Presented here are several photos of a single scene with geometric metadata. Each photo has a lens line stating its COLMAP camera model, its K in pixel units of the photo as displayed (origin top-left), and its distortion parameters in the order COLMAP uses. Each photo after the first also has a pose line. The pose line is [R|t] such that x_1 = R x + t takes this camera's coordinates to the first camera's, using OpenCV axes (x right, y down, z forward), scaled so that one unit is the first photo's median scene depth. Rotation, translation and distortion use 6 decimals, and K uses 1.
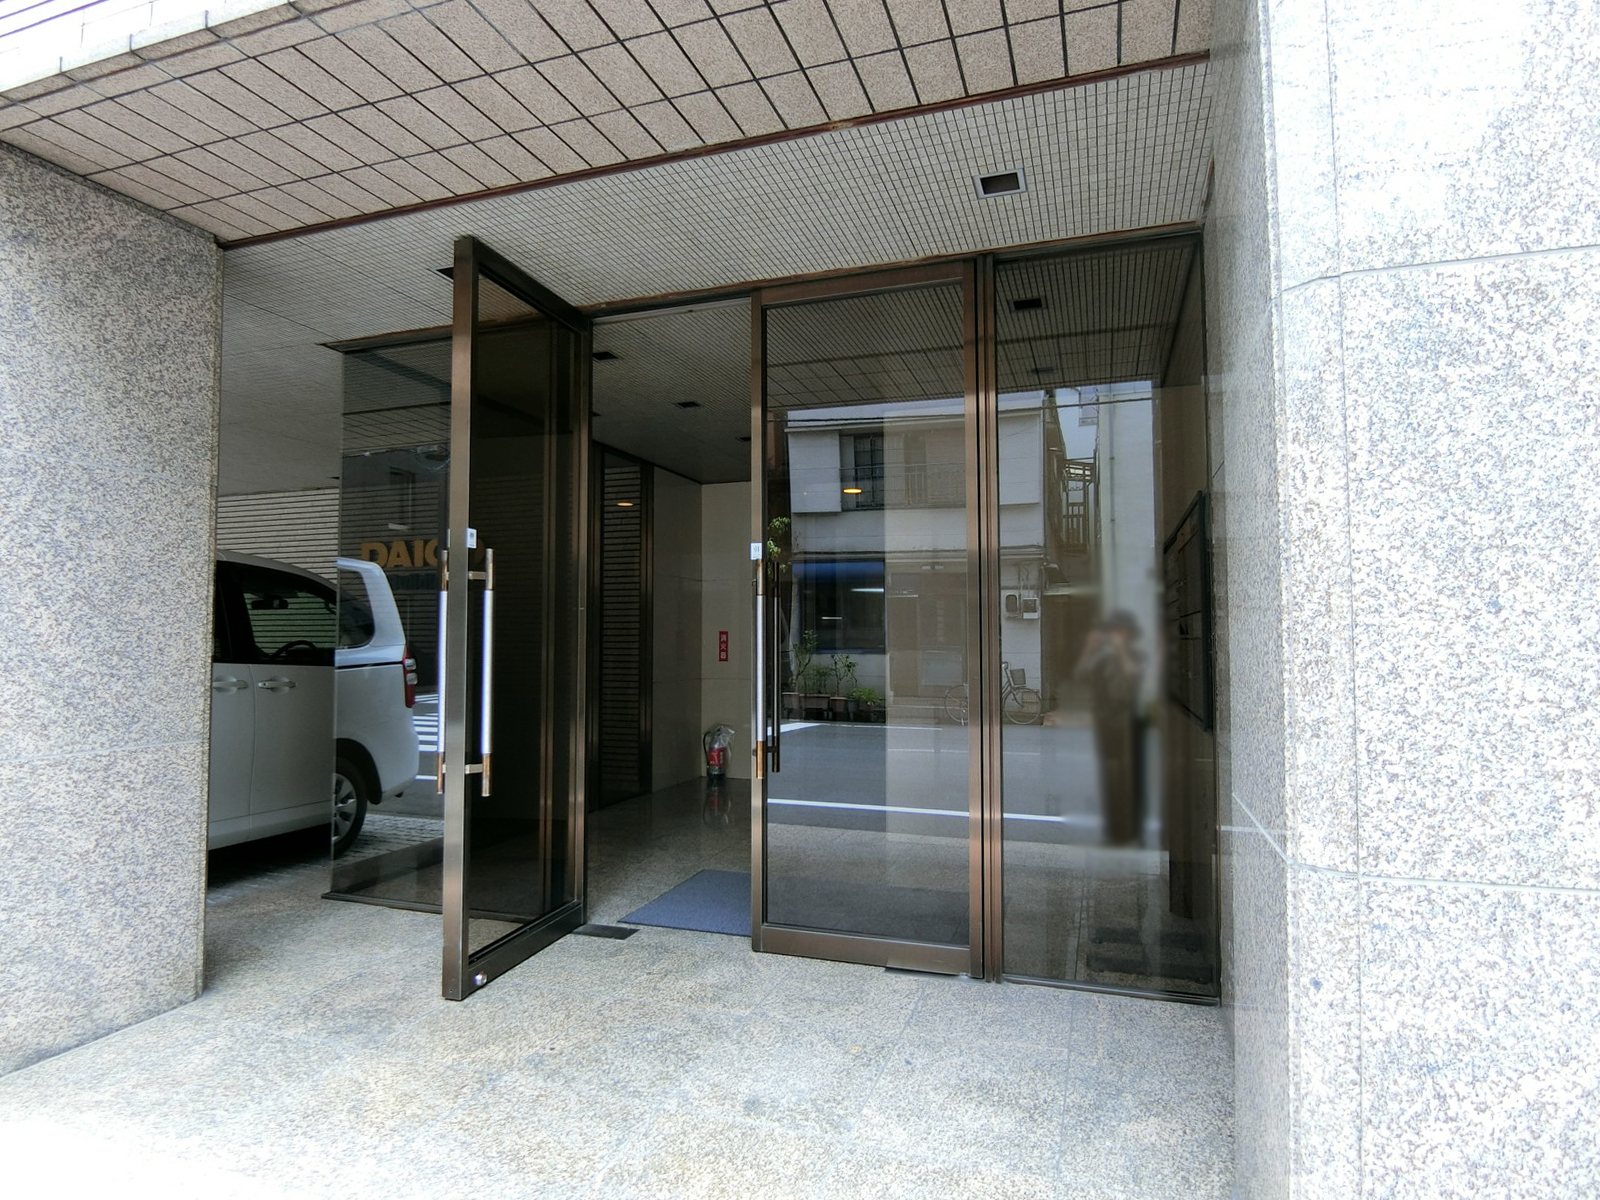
lens RADIAL K [[909.1, 0, 800.0], [0, 909.1, 600.0], [0, 0, 1]] dist [-0.007817, -0.001253]
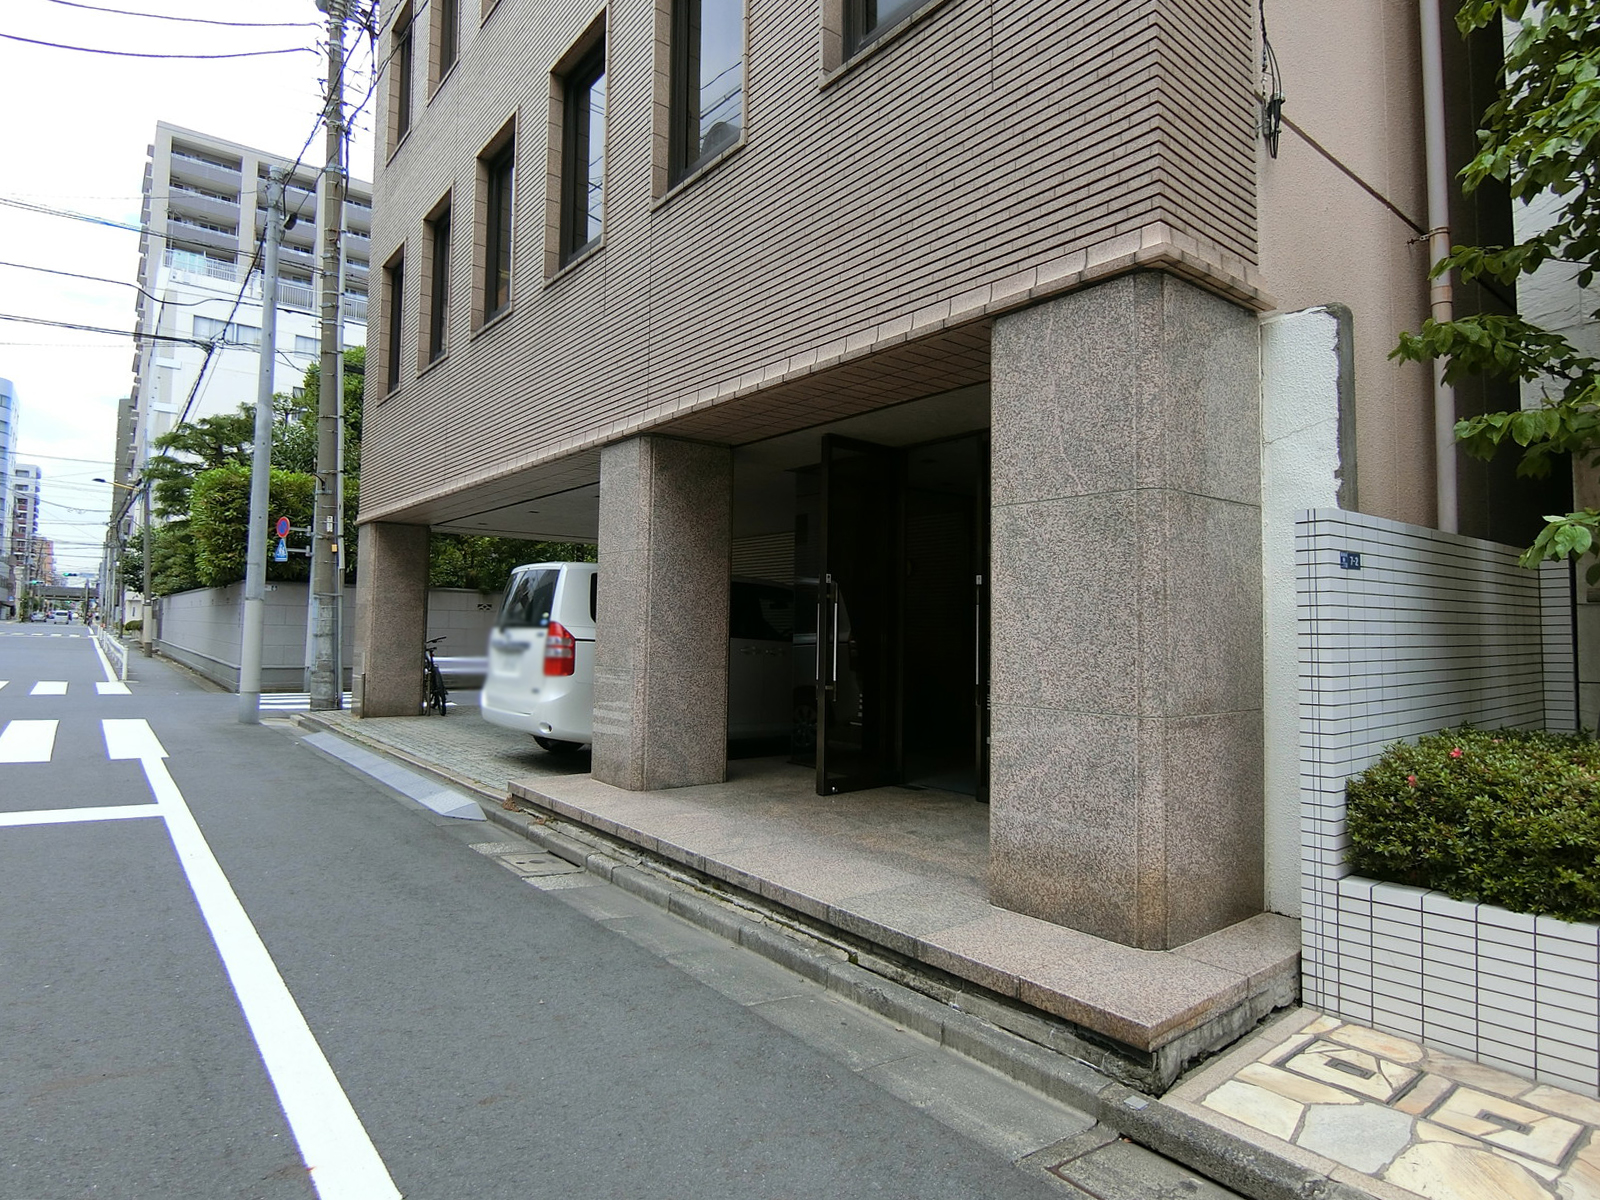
lens RADIAL K [[901.7, 0, 800.0], [0, 901.7, 600.0], [0, 0, 1]] dist [0.001389, -0.000817]
pose [[0.844703, -0.001980, -0.535232, 0.797247], [0.004977, 0.999979, 0.004155, -0.030713], [0.535213, -0.006173, 0.844695, -0.911023]]
